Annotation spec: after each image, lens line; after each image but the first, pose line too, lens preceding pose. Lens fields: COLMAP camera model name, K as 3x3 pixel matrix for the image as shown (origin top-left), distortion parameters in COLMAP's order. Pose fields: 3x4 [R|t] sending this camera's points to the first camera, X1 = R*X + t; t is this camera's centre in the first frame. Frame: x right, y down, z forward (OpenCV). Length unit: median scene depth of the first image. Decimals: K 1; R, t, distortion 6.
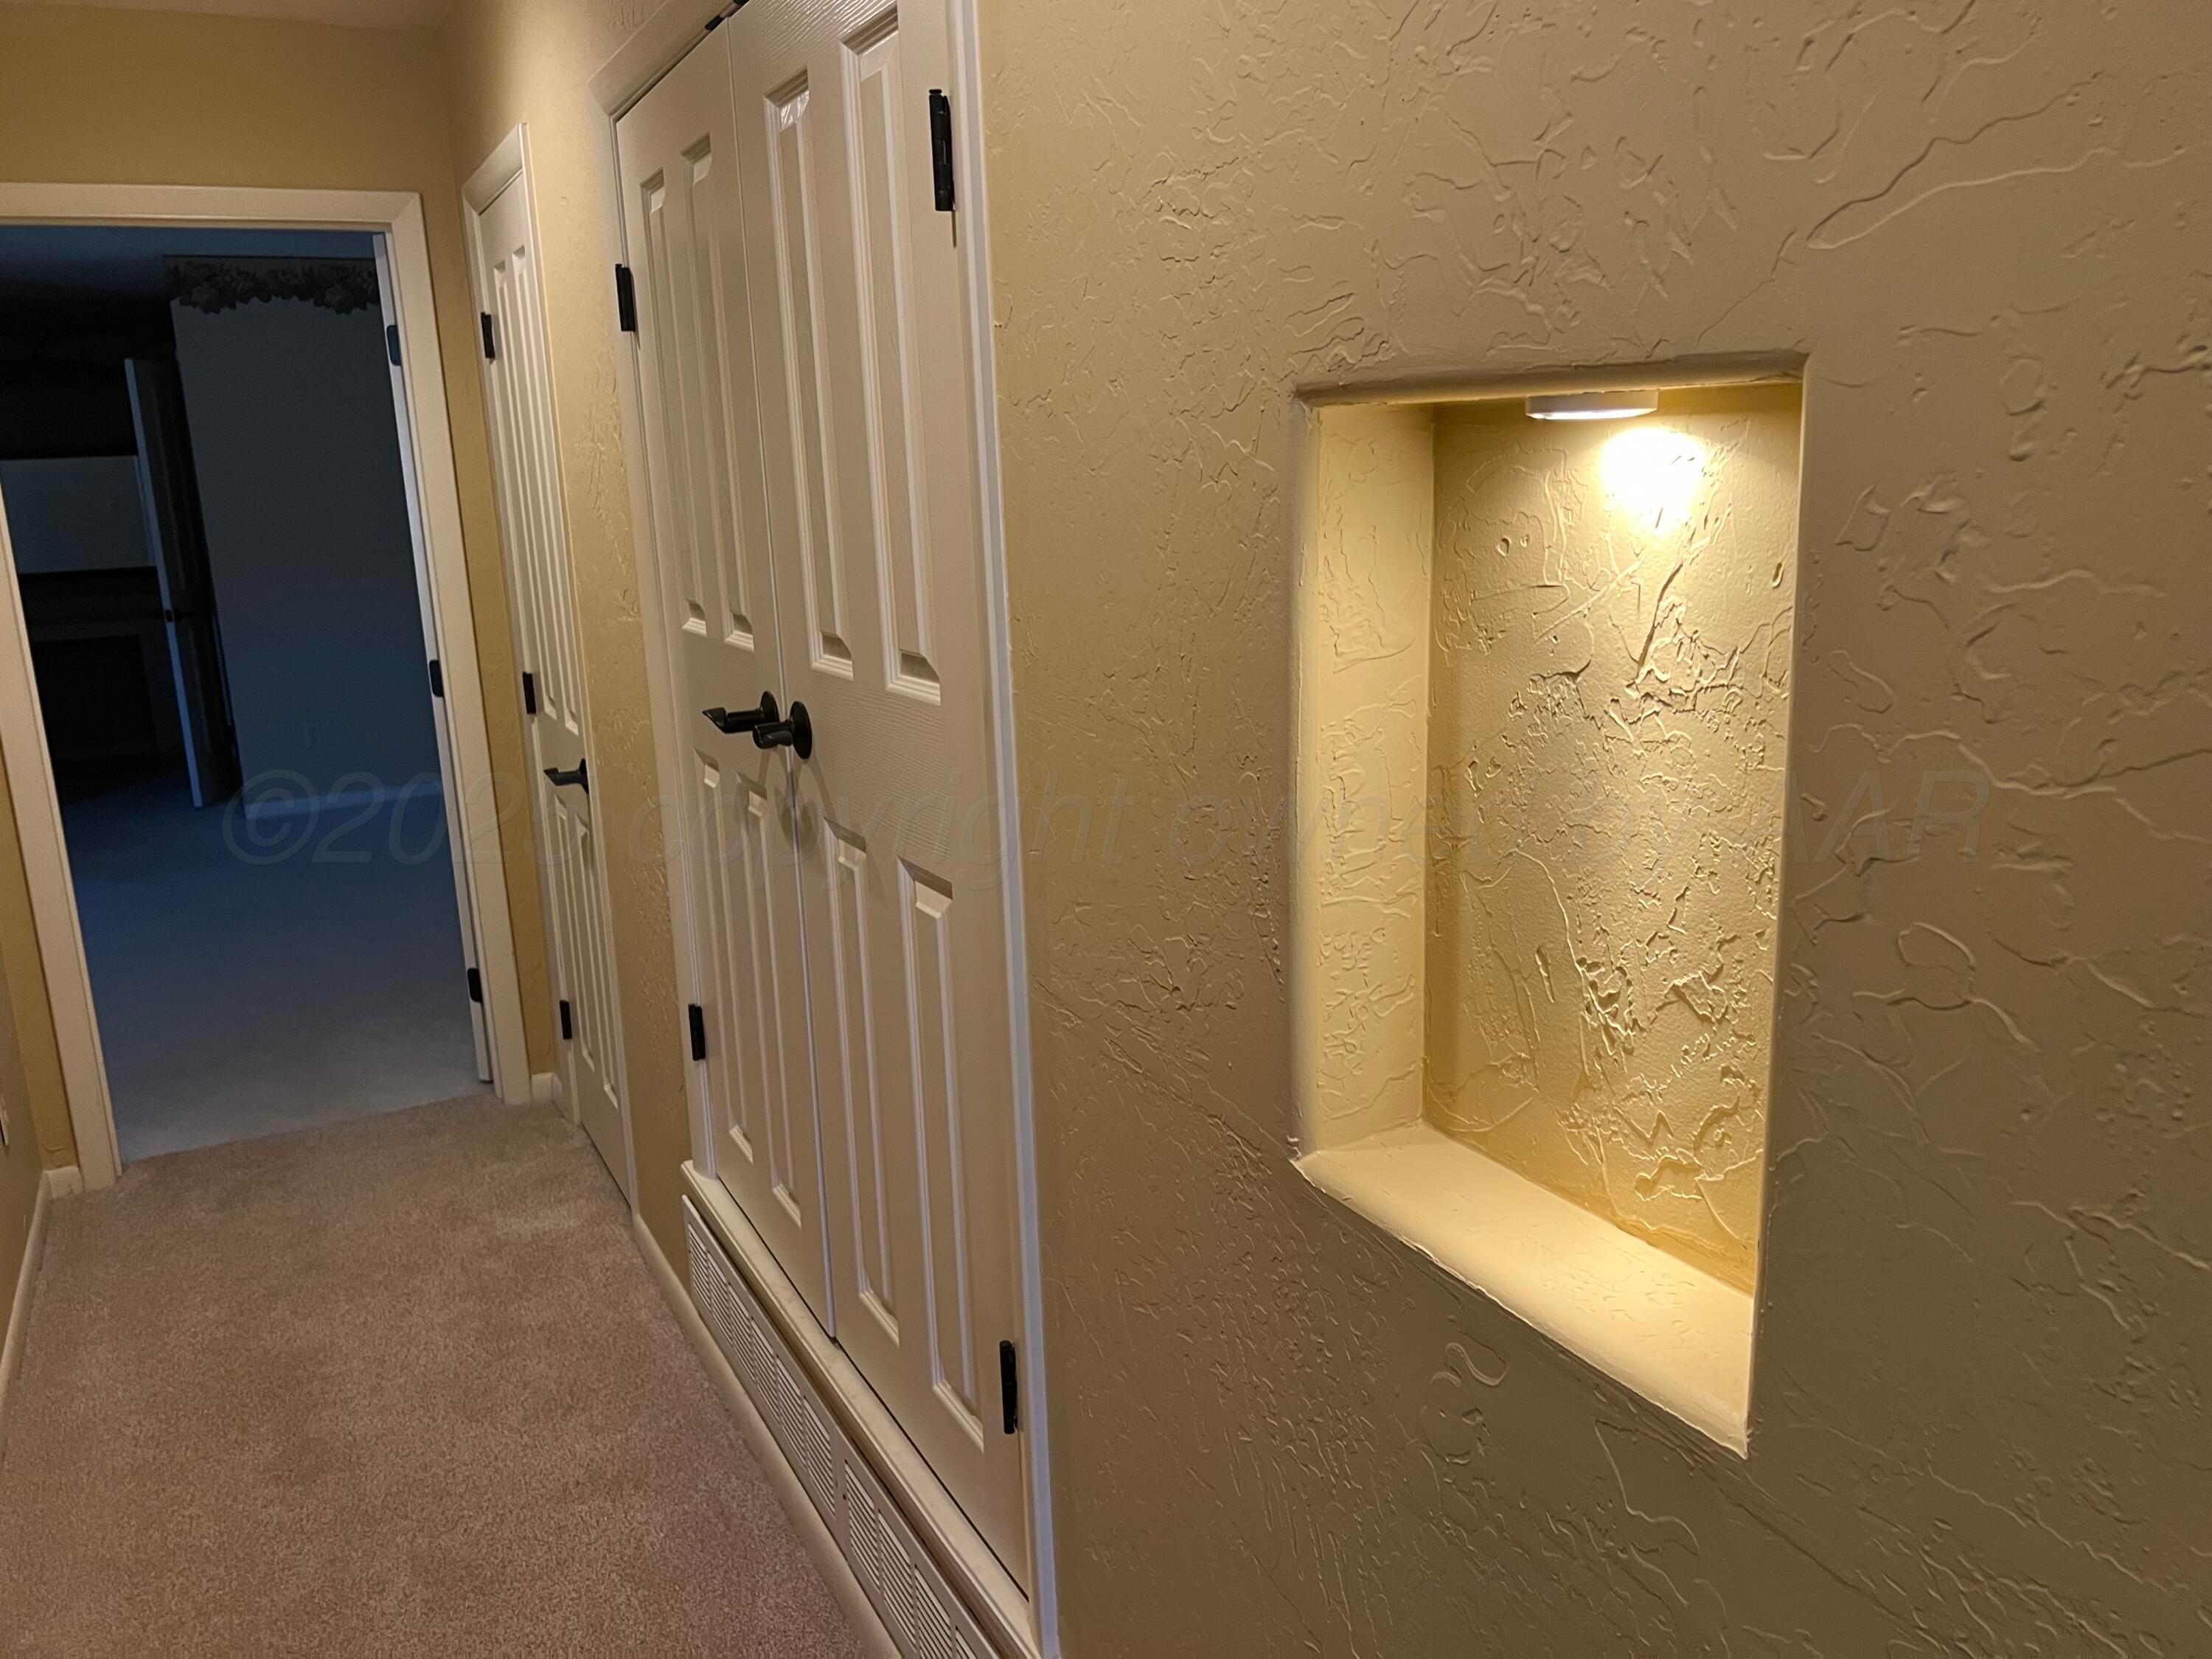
lens RADIAL K [[1667.9, 0, 1100.1], [0, 1667.9, 841.7], [0, 0, 1]] dist [0.064169, -0.075233]
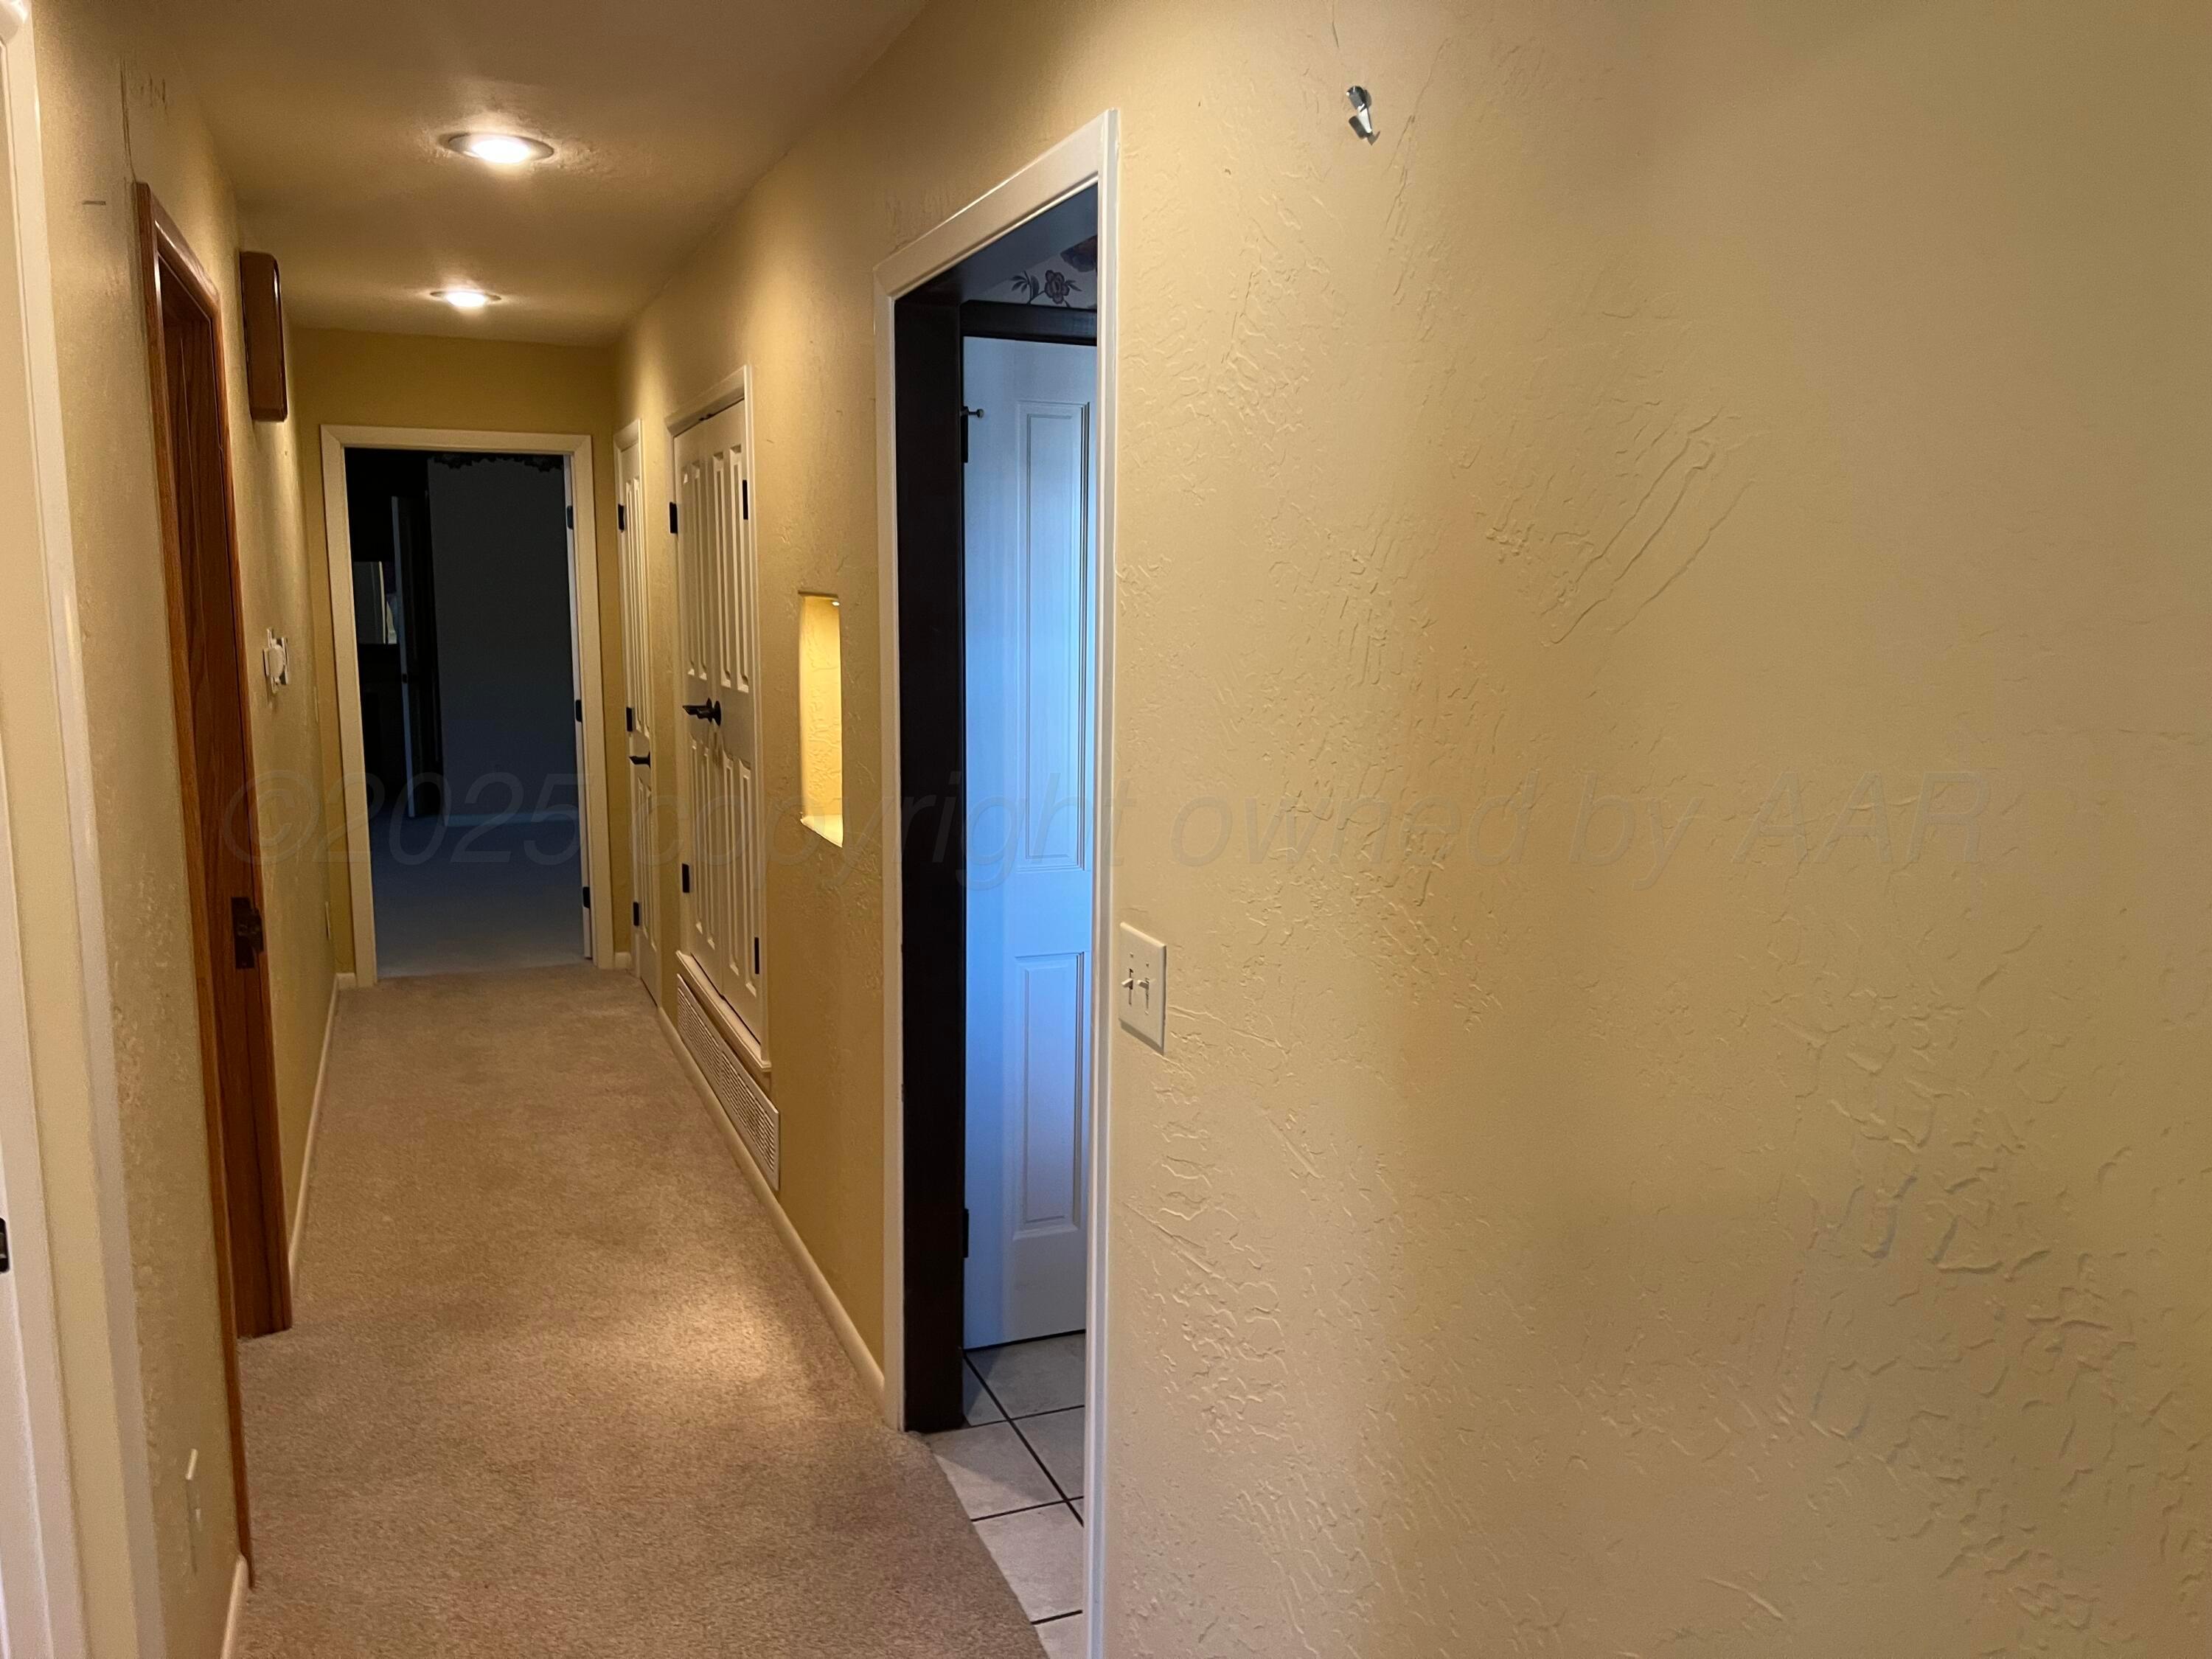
lens RADIAL K [[1667.9, 0, 1109.6], [0, 1667.9, 822.1], [0, 0, 1]] dist [0.064169, -0.075233]
pose [[0.995534, 0.050679, -0.079651, 0.319601], [-0.057034, 0.995189, -0.079655, 0.137370], [0.075231, 0.083842, 0.993635, -0.722410]]
